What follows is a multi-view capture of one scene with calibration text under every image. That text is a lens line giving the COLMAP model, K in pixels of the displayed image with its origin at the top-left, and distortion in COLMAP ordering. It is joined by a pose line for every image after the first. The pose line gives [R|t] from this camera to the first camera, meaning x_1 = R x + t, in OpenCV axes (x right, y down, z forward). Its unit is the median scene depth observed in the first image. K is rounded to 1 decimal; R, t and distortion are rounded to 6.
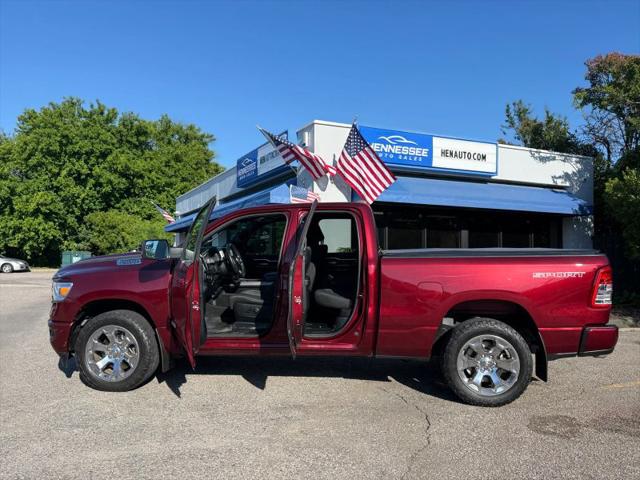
lens RADIAL K [[518.9, 0, 317.6], [0, 518.9, 243.3], [0, 0, 1]] dist [0.063572, -0.104781]
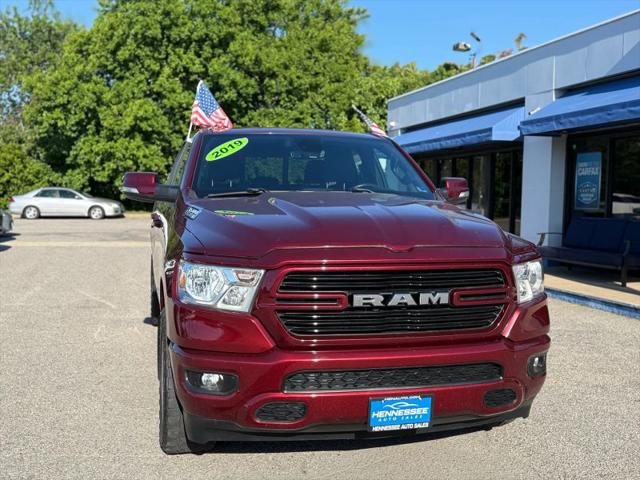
lens RADIAL K [[691.0, 0, 321.5], [0, 691.0, 250.4], [0, 0, 1]] dist [0.079565, 0.000000]
pose [[0.986913, 0.016277, -0.160428, -0.282757], [0.000724, 0.994435, 0.105351, 0.000153], [0.161250, -0.104088, 0.981409, 0.259109]]
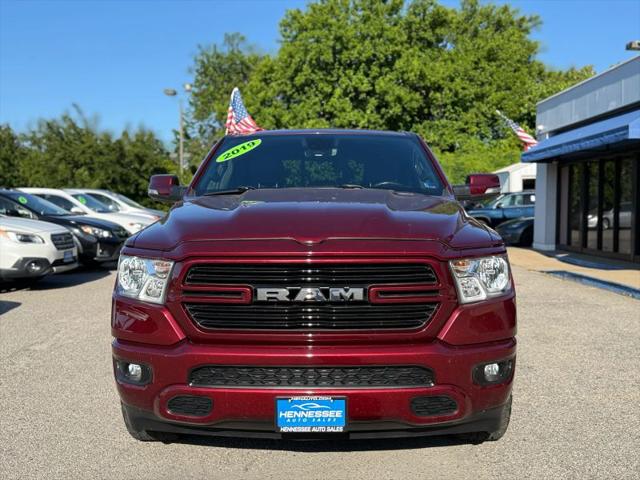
lens RADIAL K [[658.5, 0, 321.7], [0, 658.5, 250.5], [0, 0, 1]] dist [0.075356, 0.000000]
pose [[0.904318, 0.016732, -0.426530, -0.221508], [0.022988, 0.995872, 0.087805, 0.006577], [0.426239, -0.089209, 0.900201, 0.292357]]
